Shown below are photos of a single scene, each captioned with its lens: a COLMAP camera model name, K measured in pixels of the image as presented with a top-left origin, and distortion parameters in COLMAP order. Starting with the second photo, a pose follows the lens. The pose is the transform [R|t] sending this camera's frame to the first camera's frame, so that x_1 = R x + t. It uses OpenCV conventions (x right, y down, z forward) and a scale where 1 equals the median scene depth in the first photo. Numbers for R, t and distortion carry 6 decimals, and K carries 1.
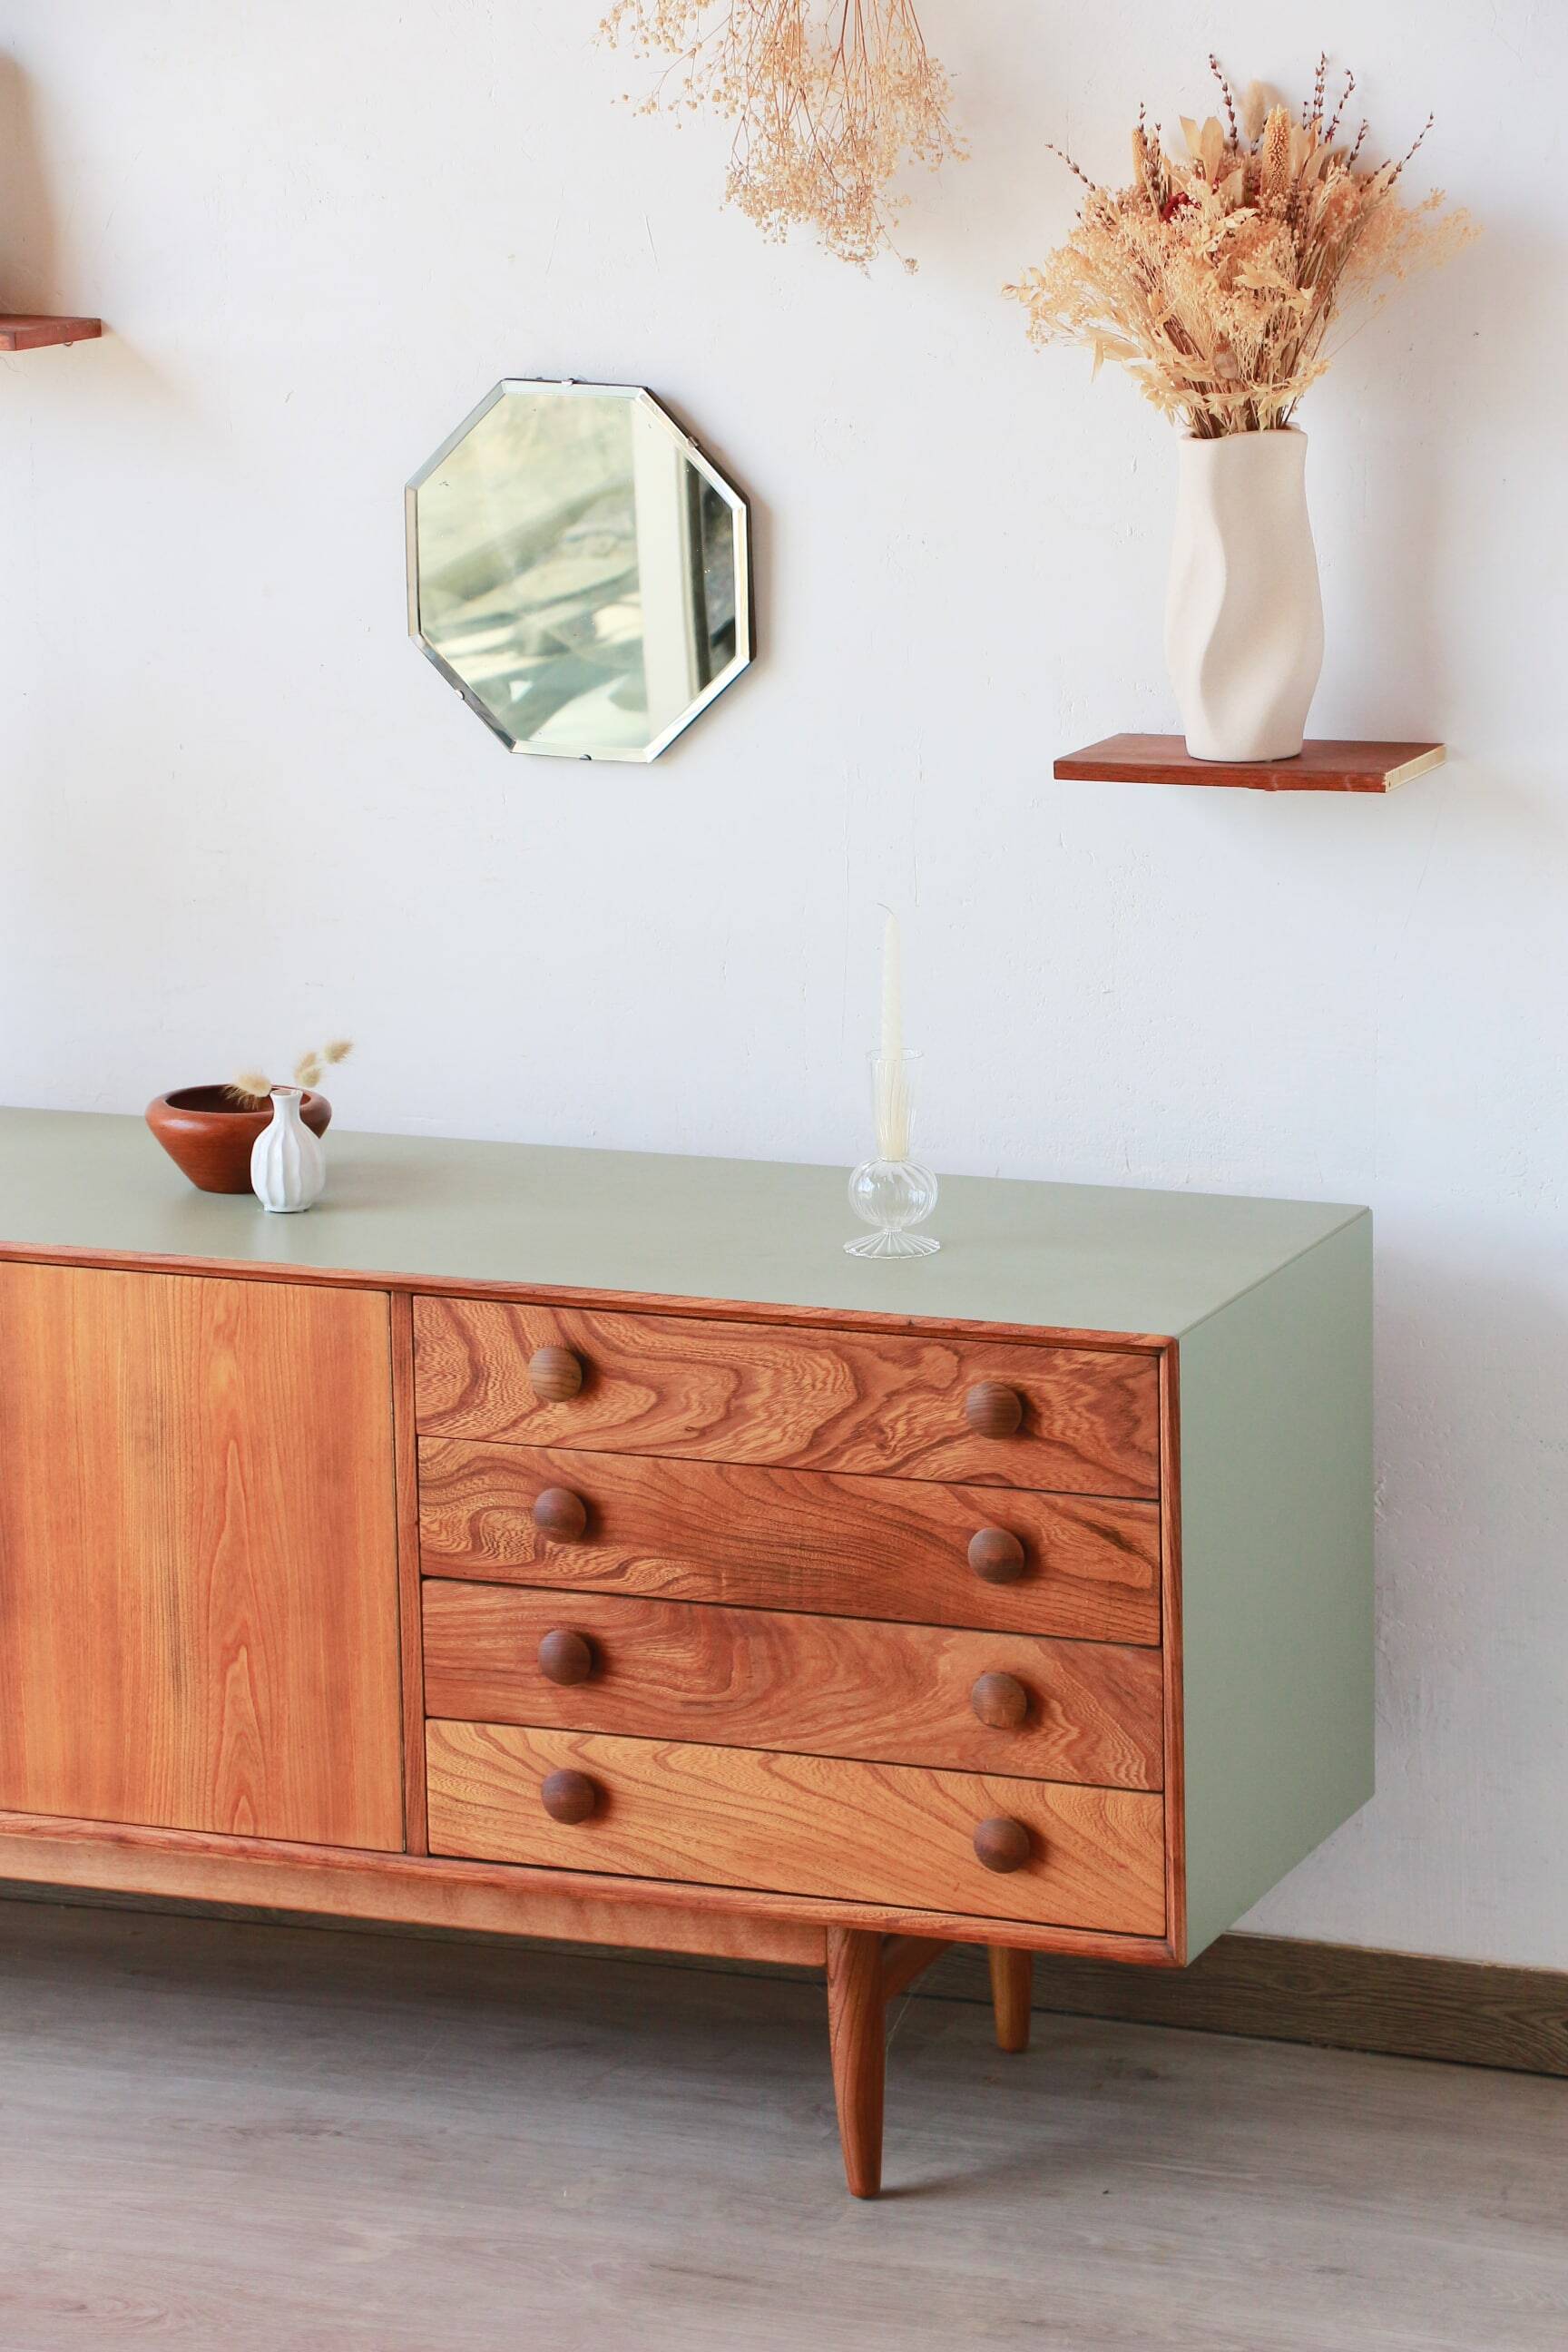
lens RADIAL K [[7265.9, 0, 806.5], [0, 7265.9, 1223.0], [0, 0, 1]] dist [0.592439, 1.560451]
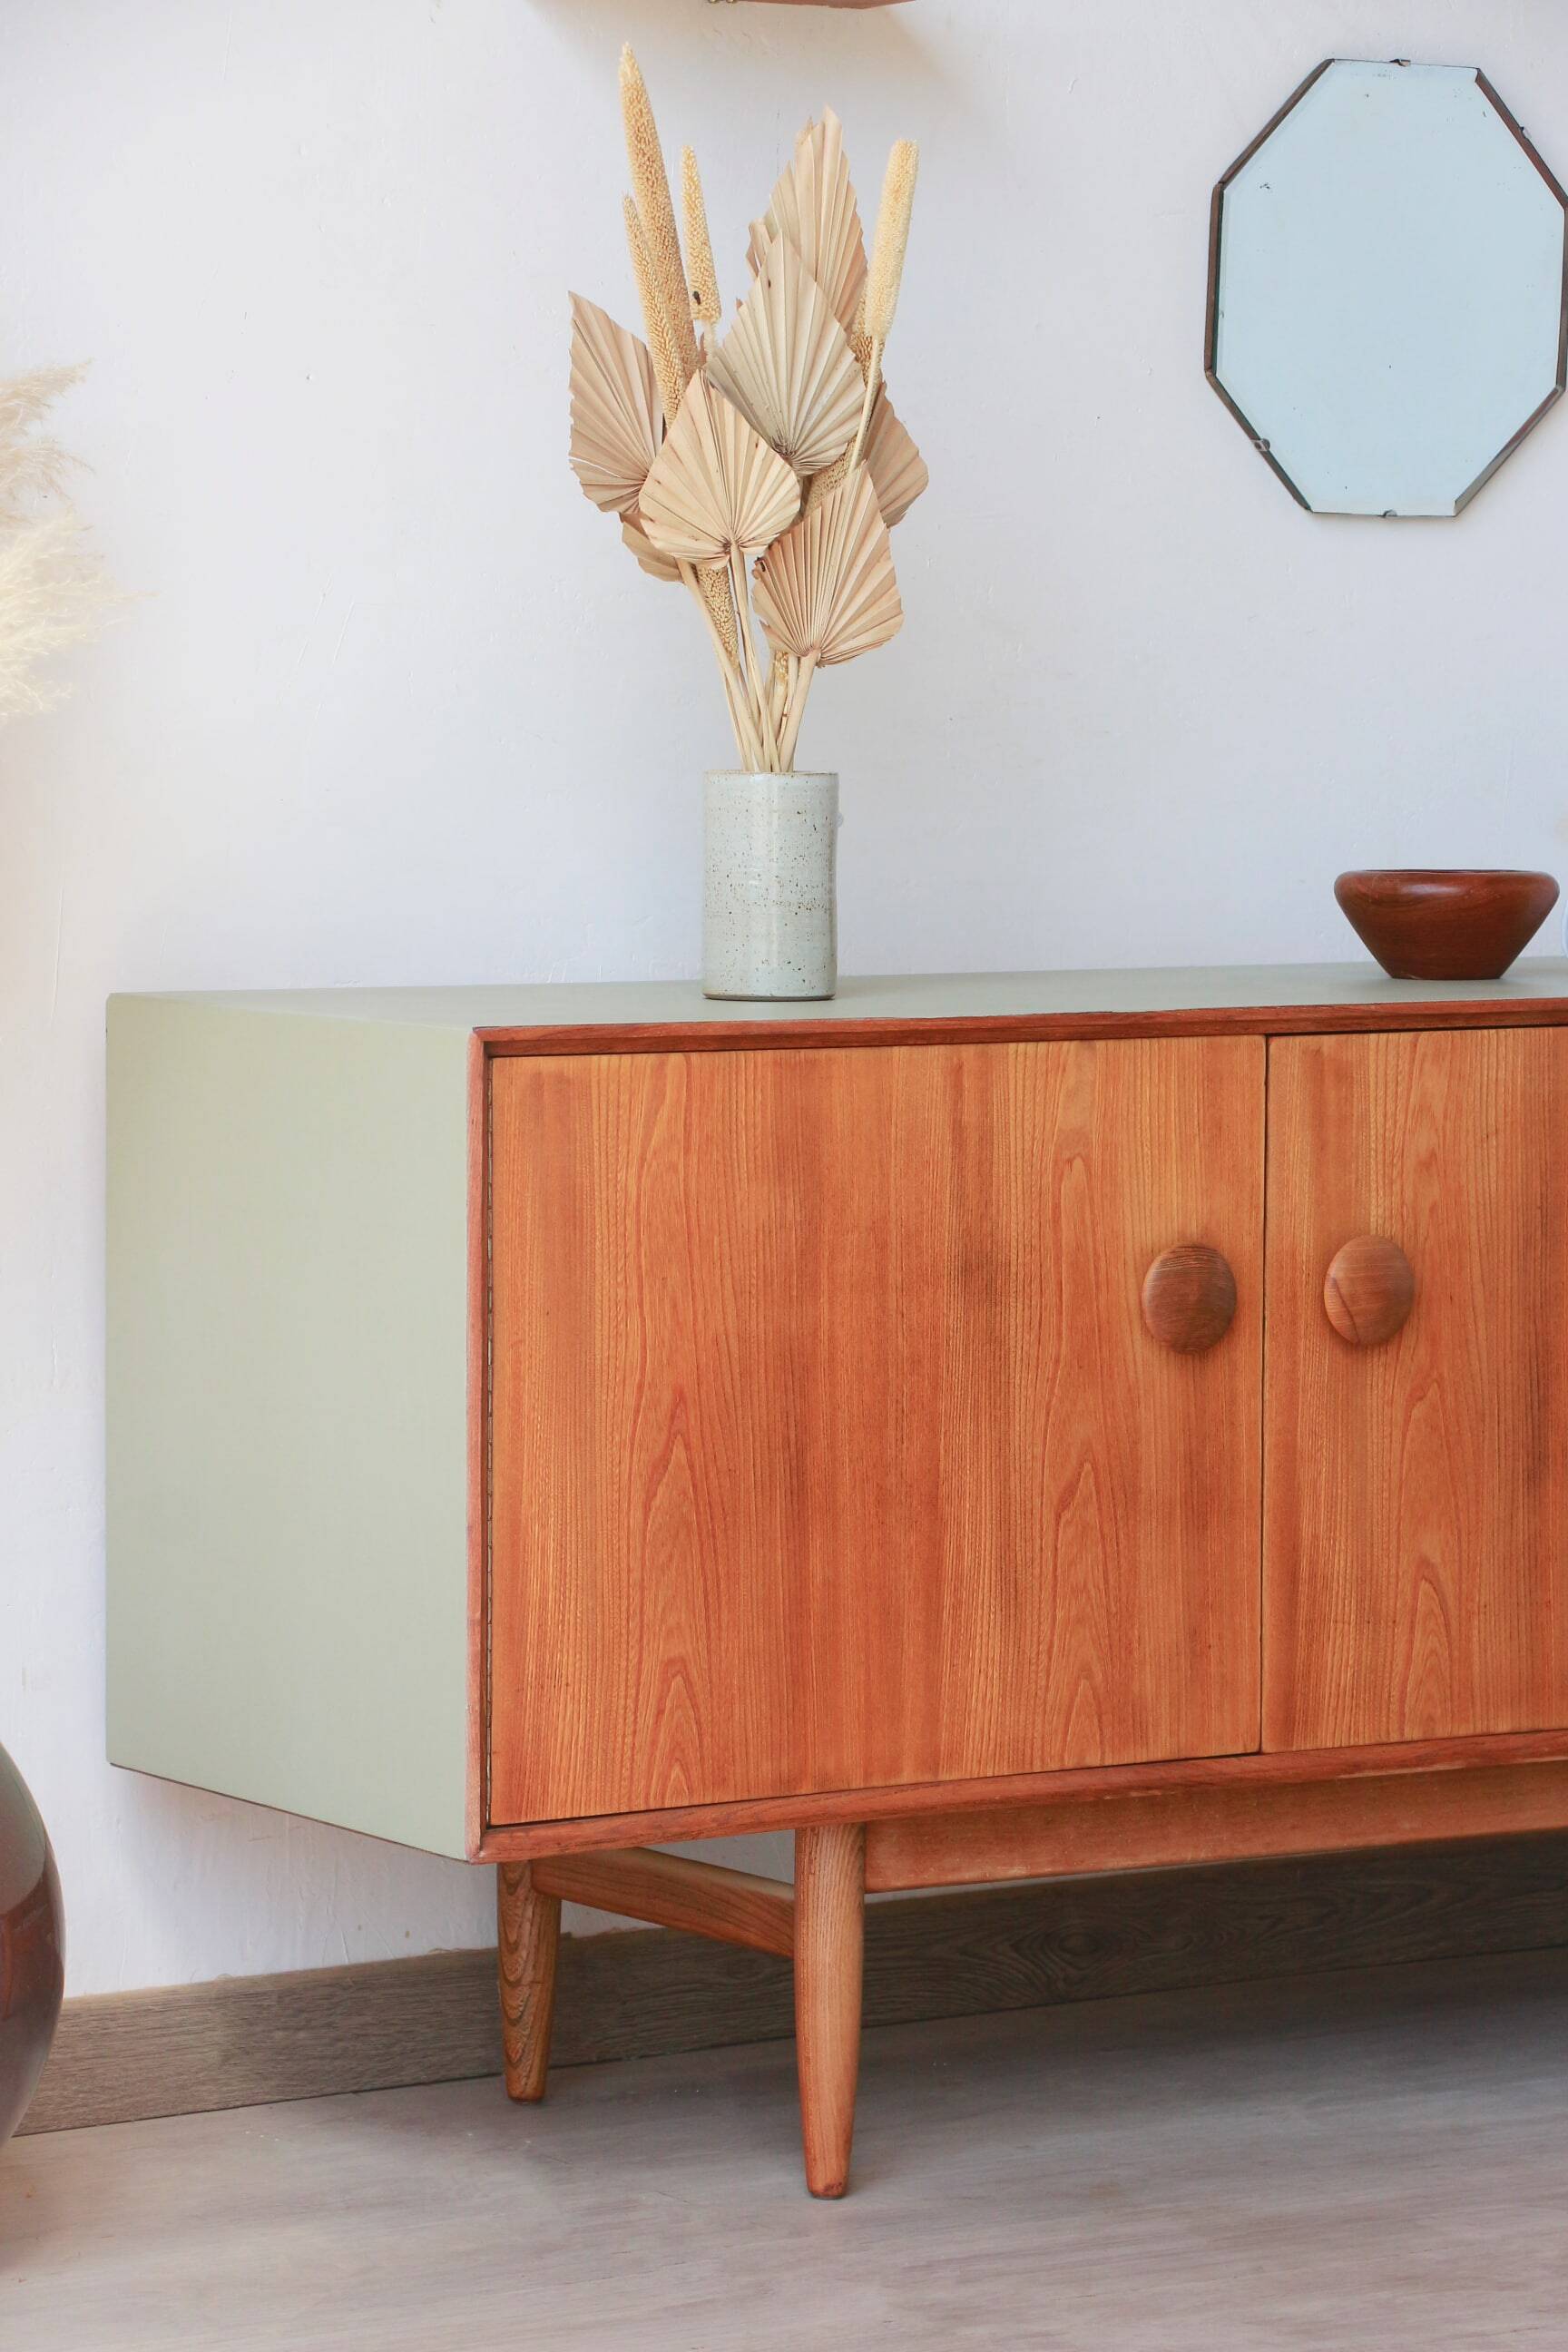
lens RADIAL K [[7265.9, 0, 806.5], [0, 7265.9, 1223.0], [0, 0, 1]] dist [0.592439, 1.560451]
pose [[0.571960, -0.045932, 0.818995, -0.848869], [0.167514, 0.983930, -0.061804, 0.064957], [-0.802995, 0.172543, 0.570463, 0.630948]]
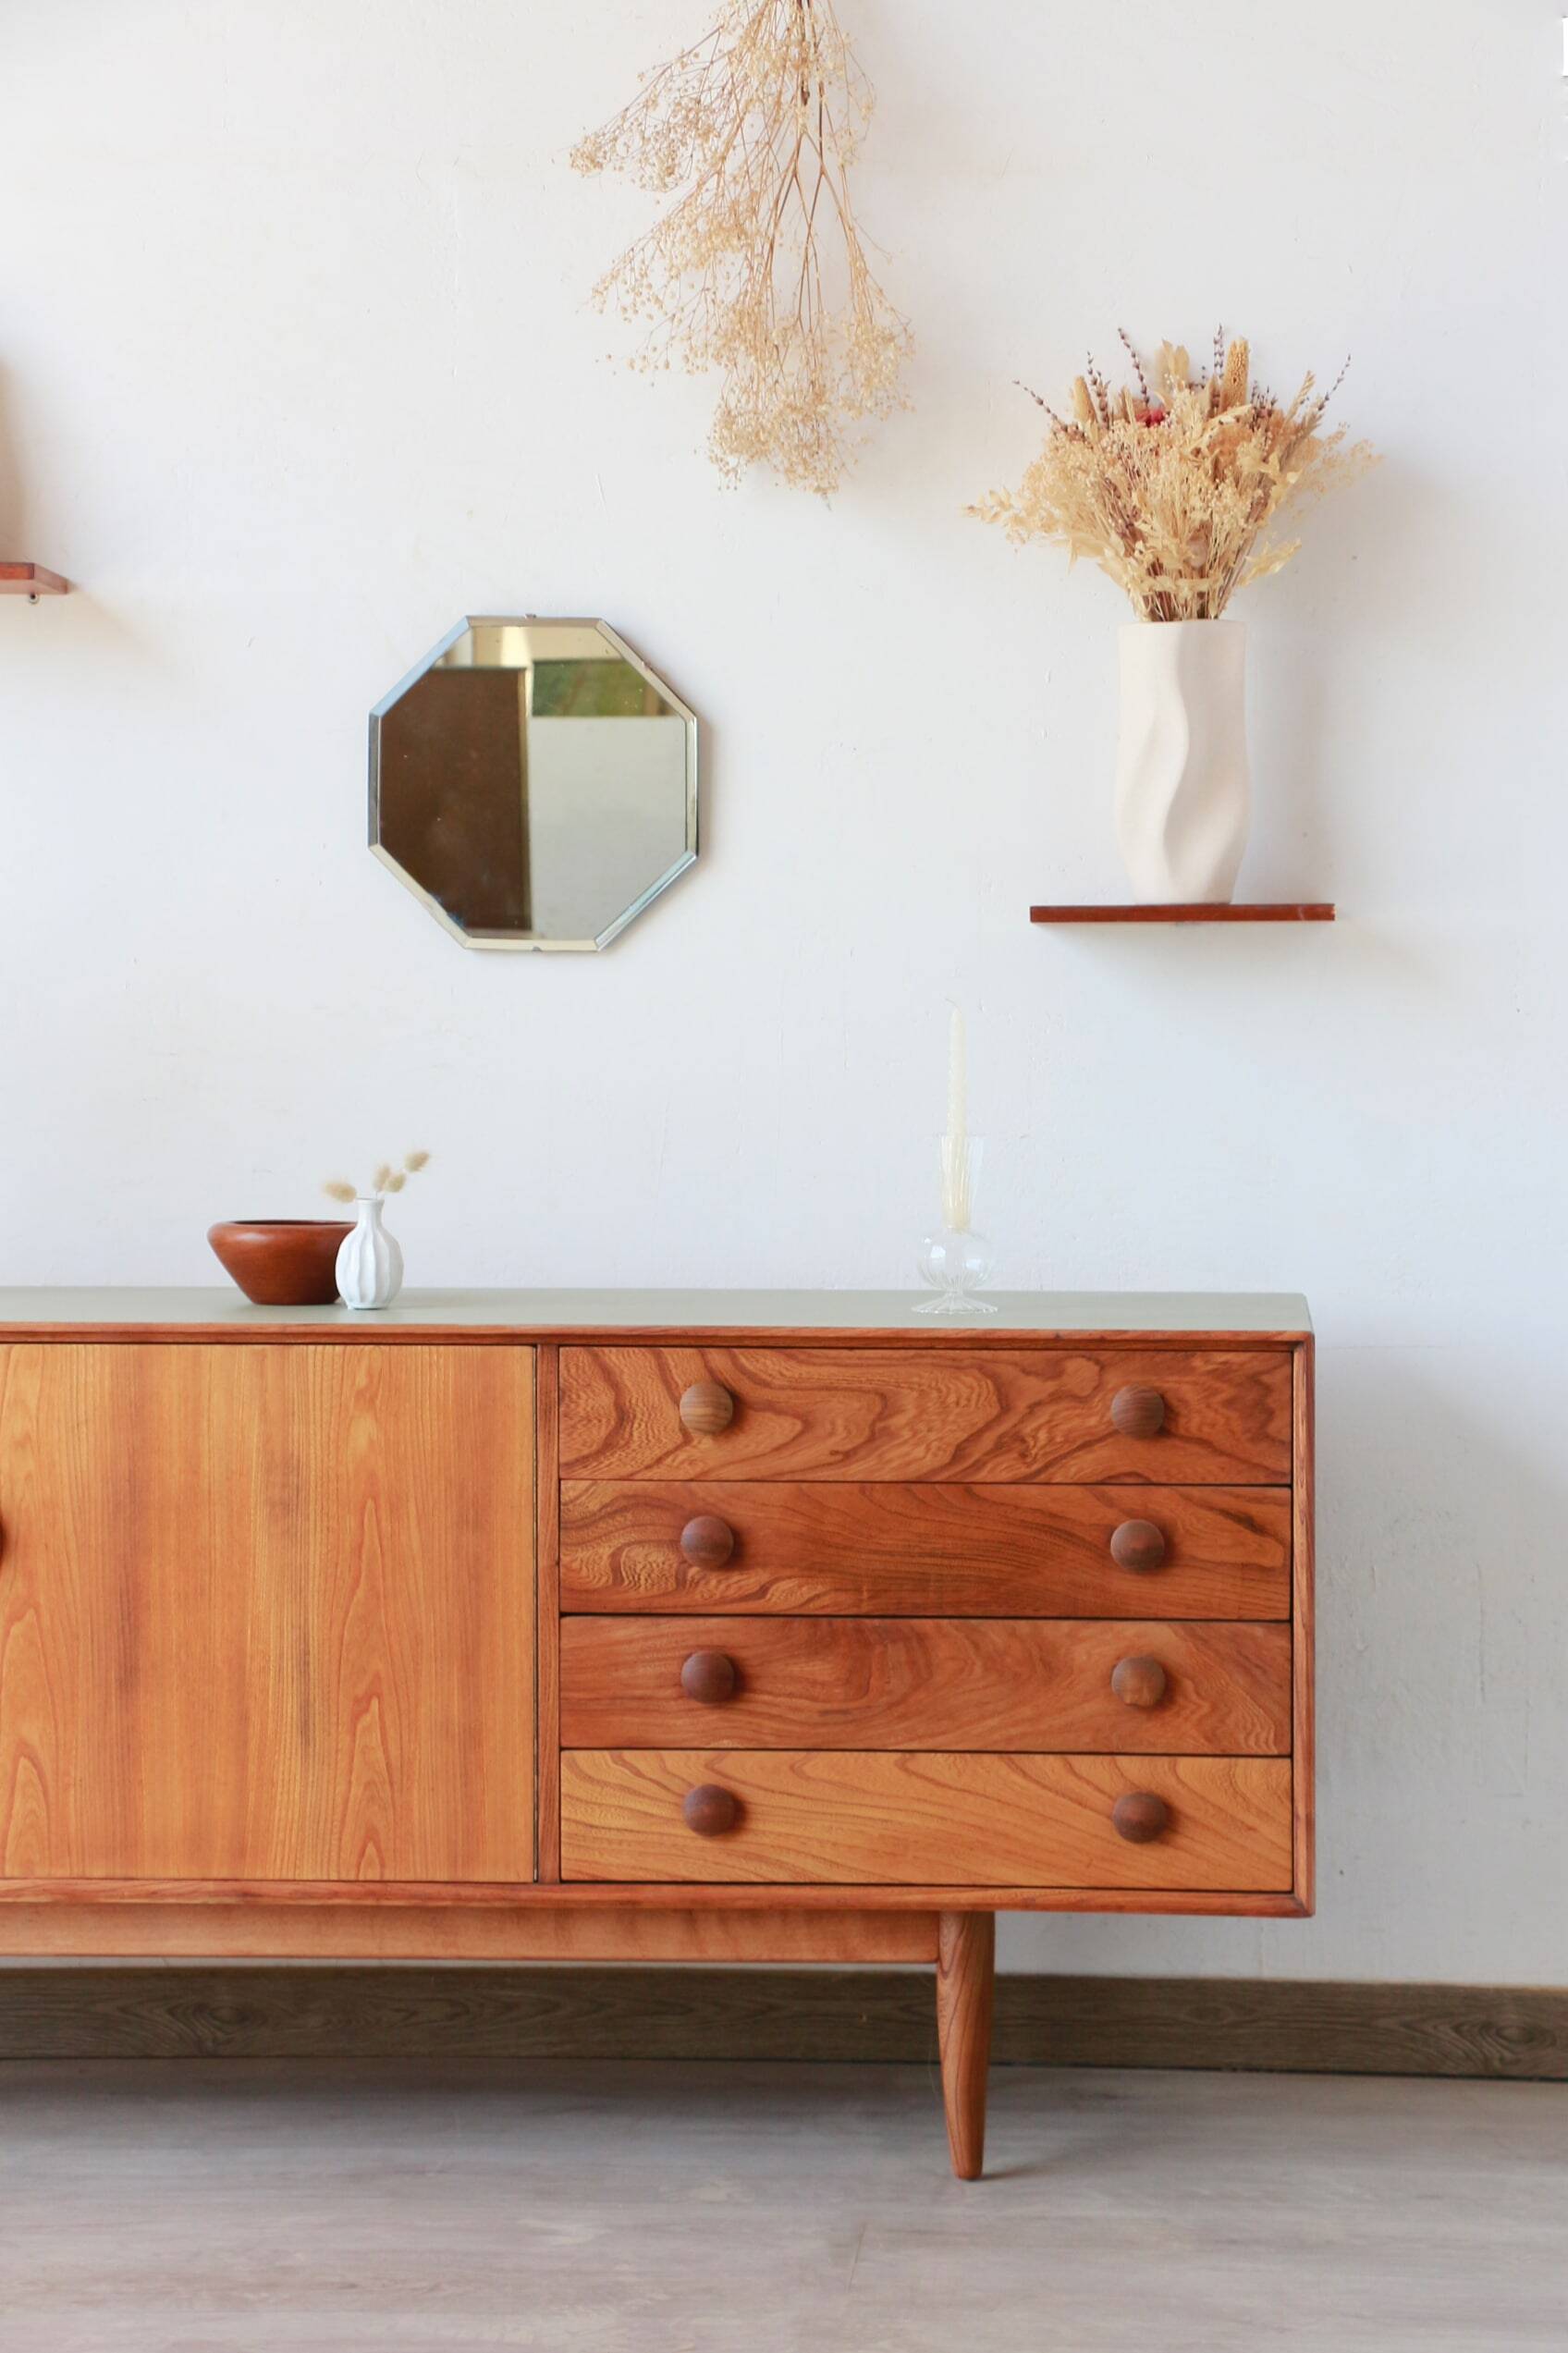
lens RADIAL K [[5376.6, 0, 808.0], [0, 5376.6, 1225.7], [0, 0, 1]] dist [0.295748, 0.674788]
pose [[0.950268, 0.000244, 0.311433, -0.272092], [0.053253, 0.985144, -0.163264, 0.126644], [-0.306846, 0.171729, 0.936138, 0.236061]]
